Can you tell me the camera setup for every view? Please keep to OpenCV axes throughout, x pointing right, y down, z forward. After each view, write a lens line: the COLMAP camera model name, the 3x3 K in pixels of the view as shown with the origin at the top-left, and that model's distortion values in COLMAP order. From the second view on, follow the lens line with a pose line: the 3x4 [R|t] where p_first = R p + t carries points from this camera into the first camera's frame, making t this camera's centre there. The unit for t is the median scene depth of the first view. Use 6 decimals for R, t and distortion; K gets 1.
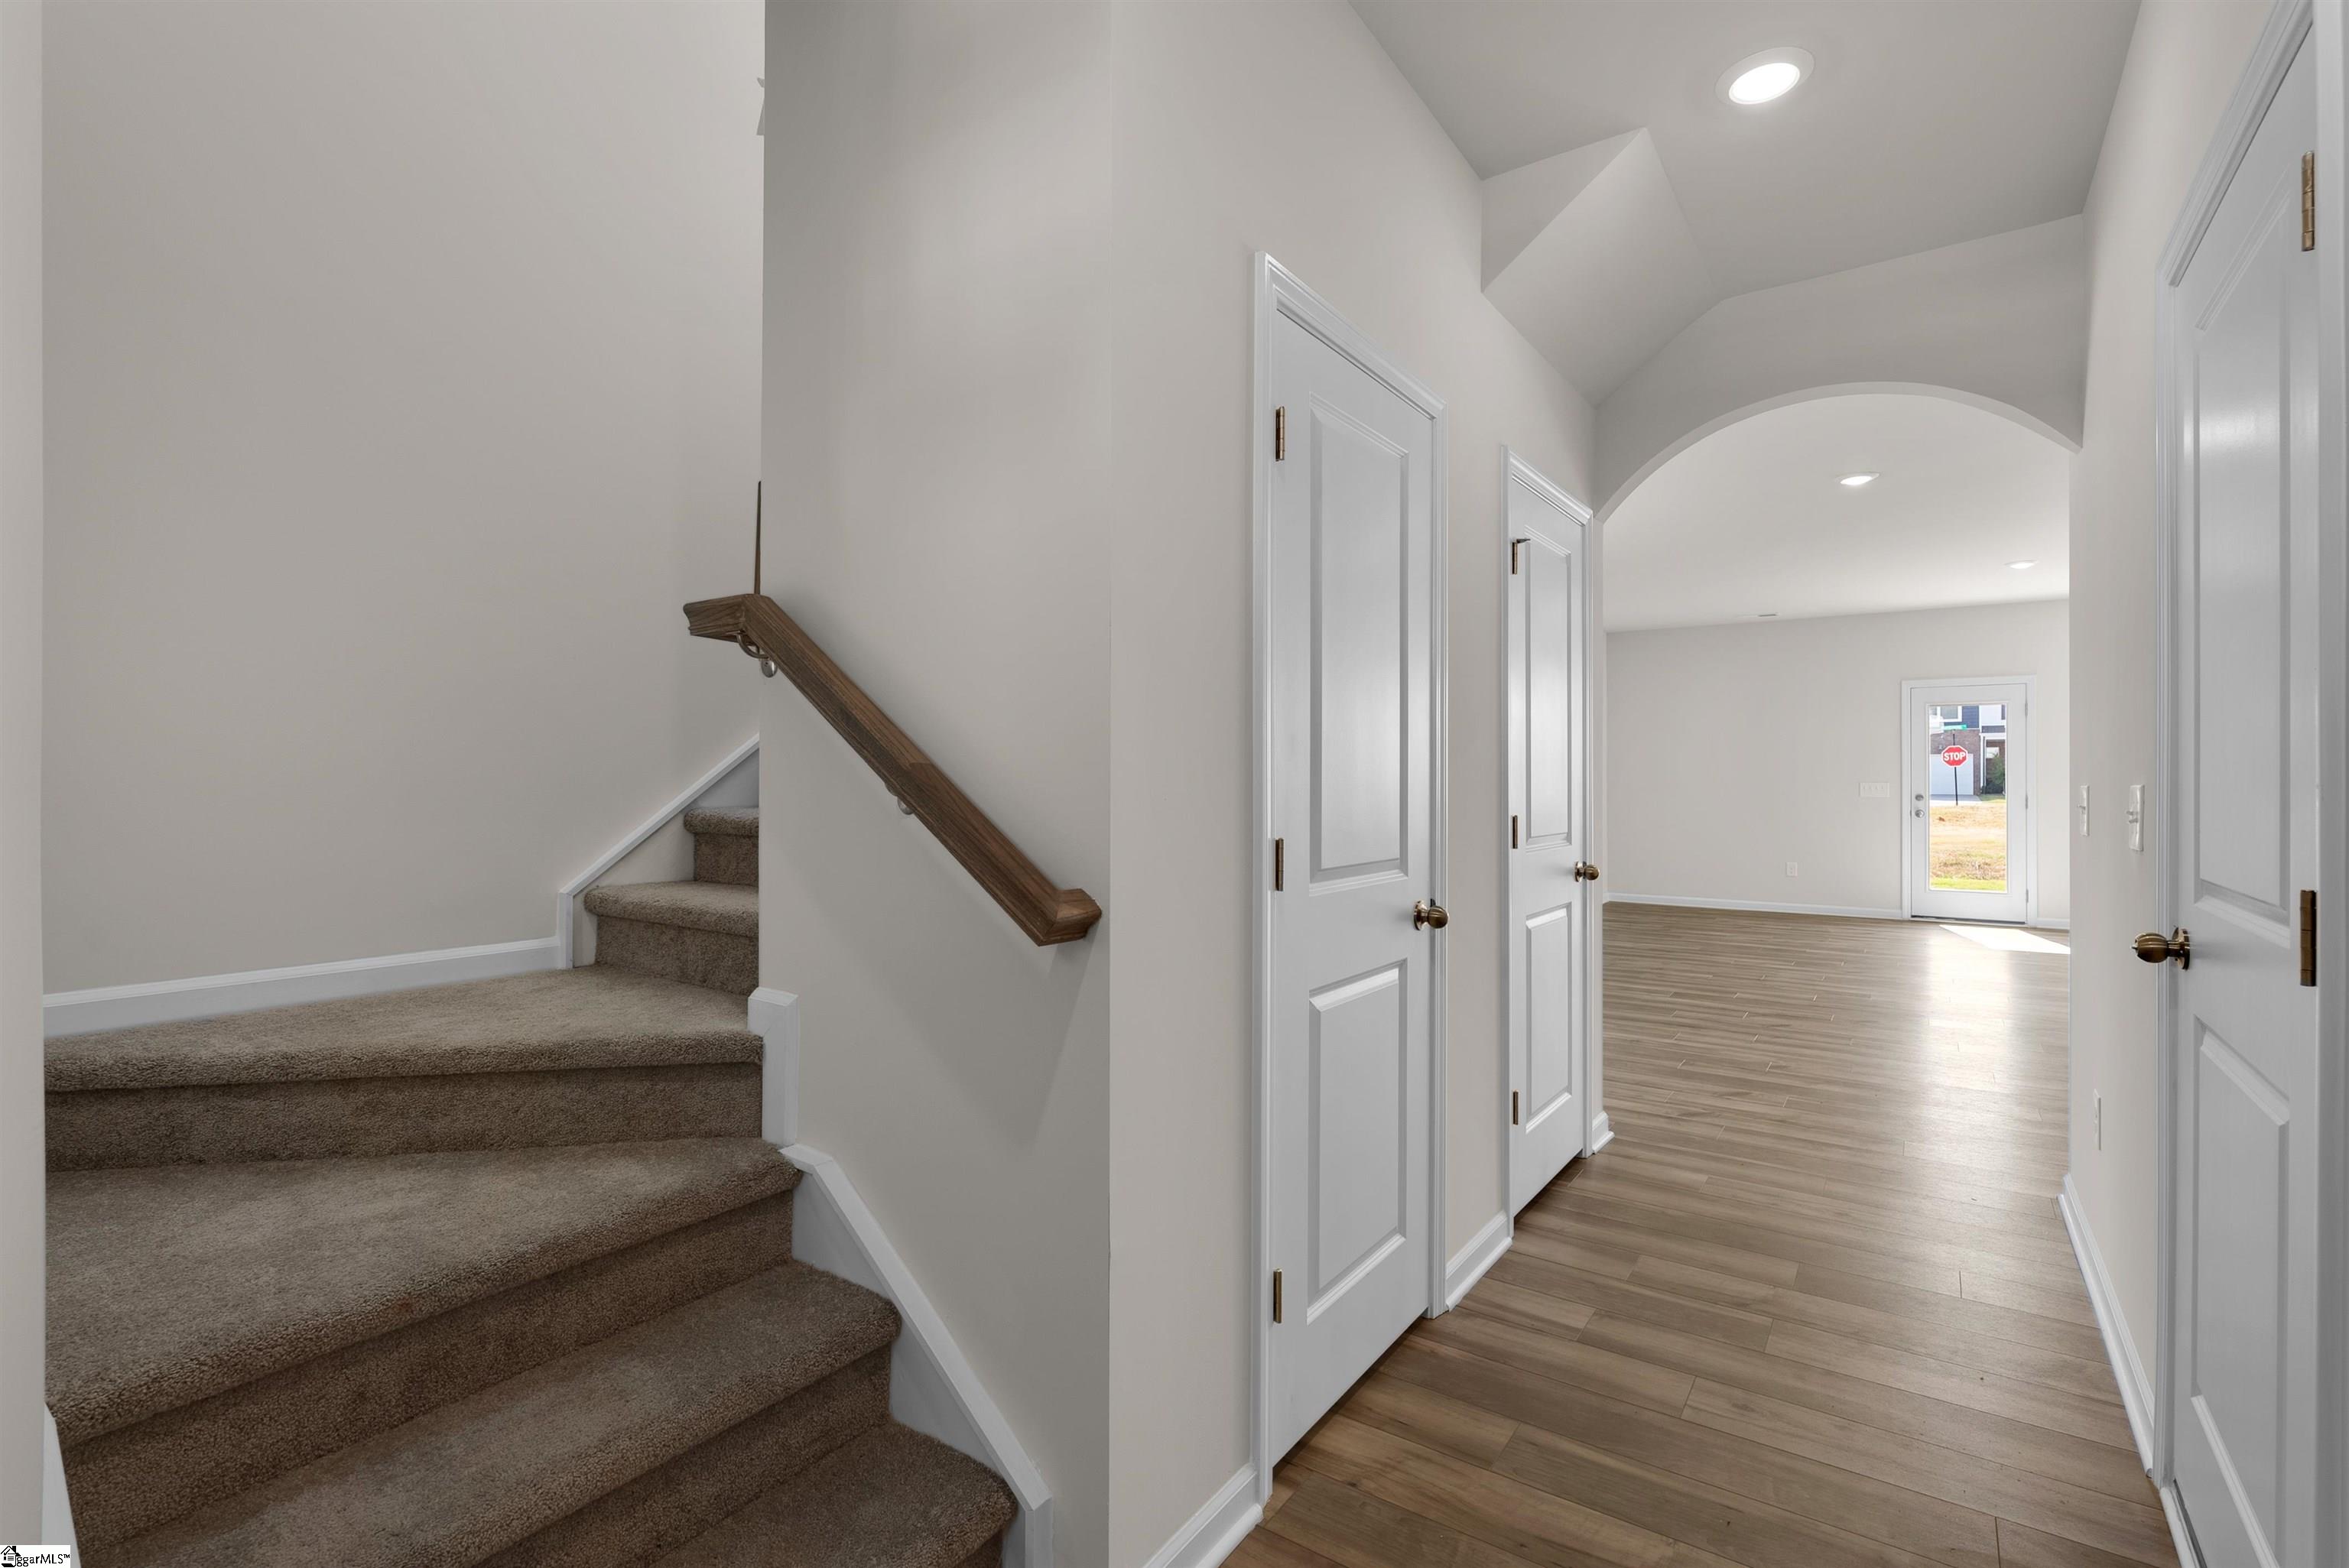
lens RADIAL K [[1066.2, 0, 1165.1], [0, 1066.2, 773.5], [0, 0, 1]] dist [-0.002141, 0.000331]
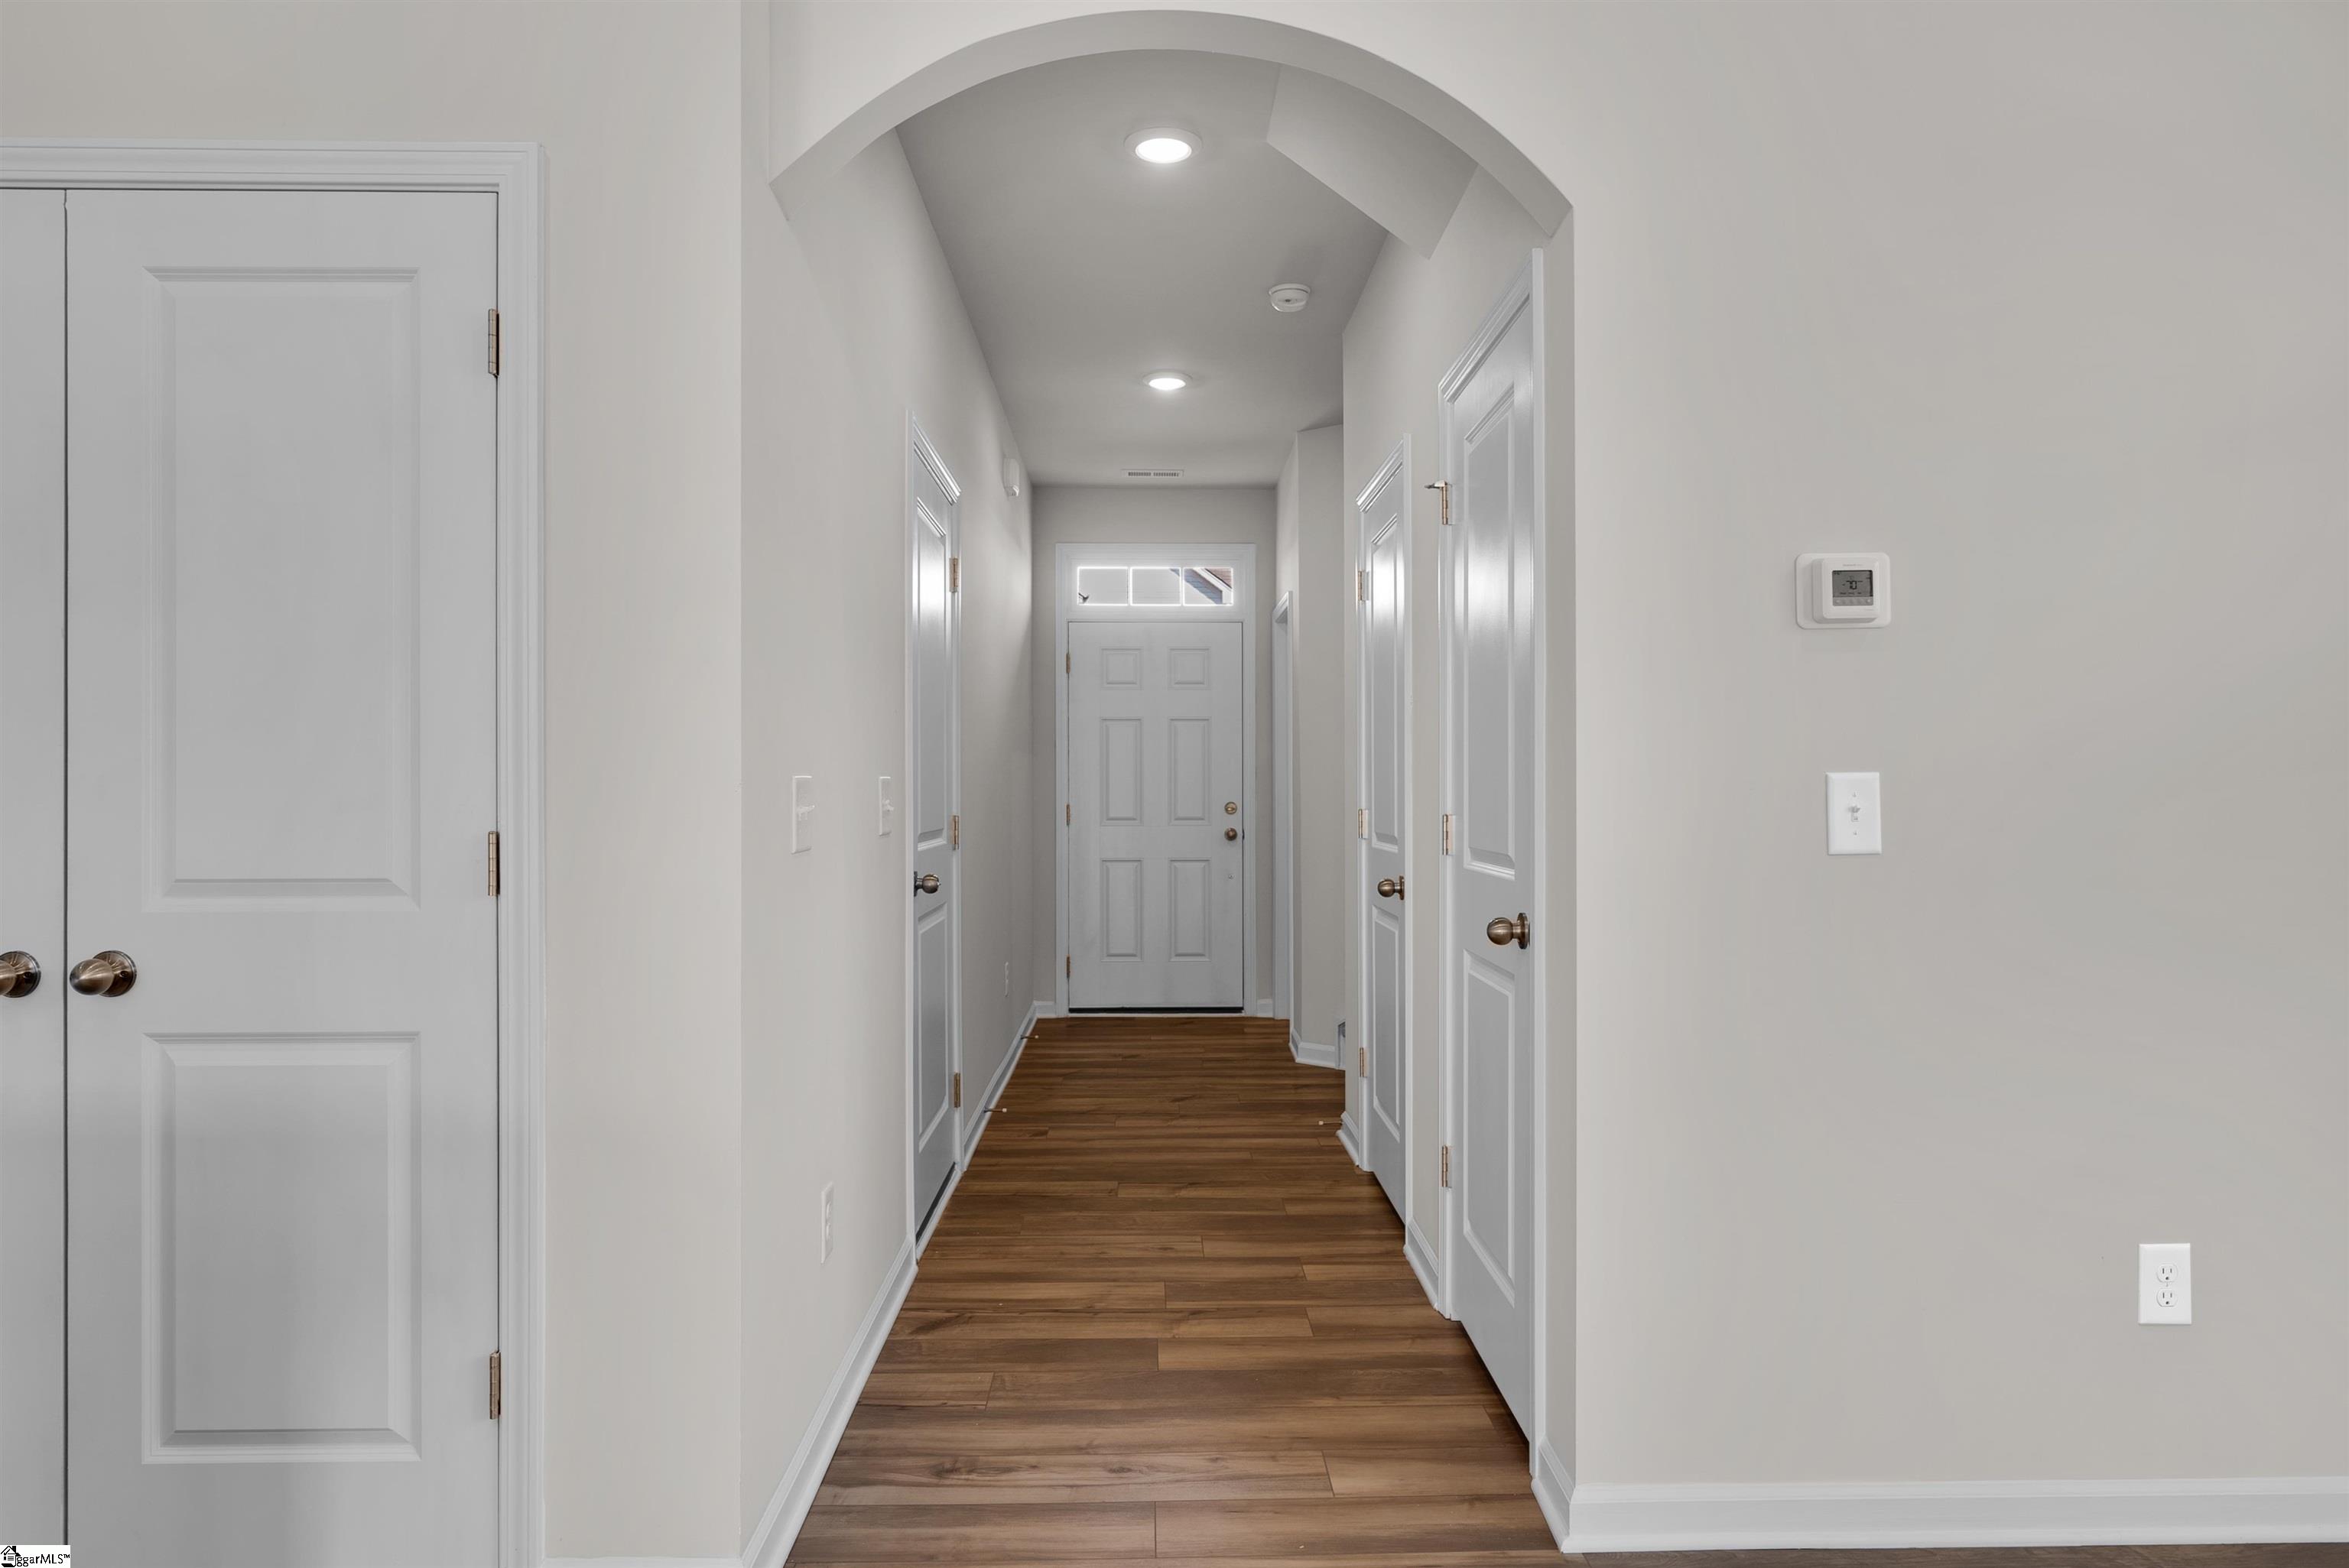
lens RADIAL K [[1488.1, 0, 1174.3], [0, 1488.1, 790.0], [0, 0, 1]] dist [-0.000124, 0.000023]
pose [[-0.800190, -0.000360, -0.599746, 1.390983], [-0.000637, 1.000000, 0.000250, 0.028396], [0.599746, 0.000582, -0.800190, 2.106065]]
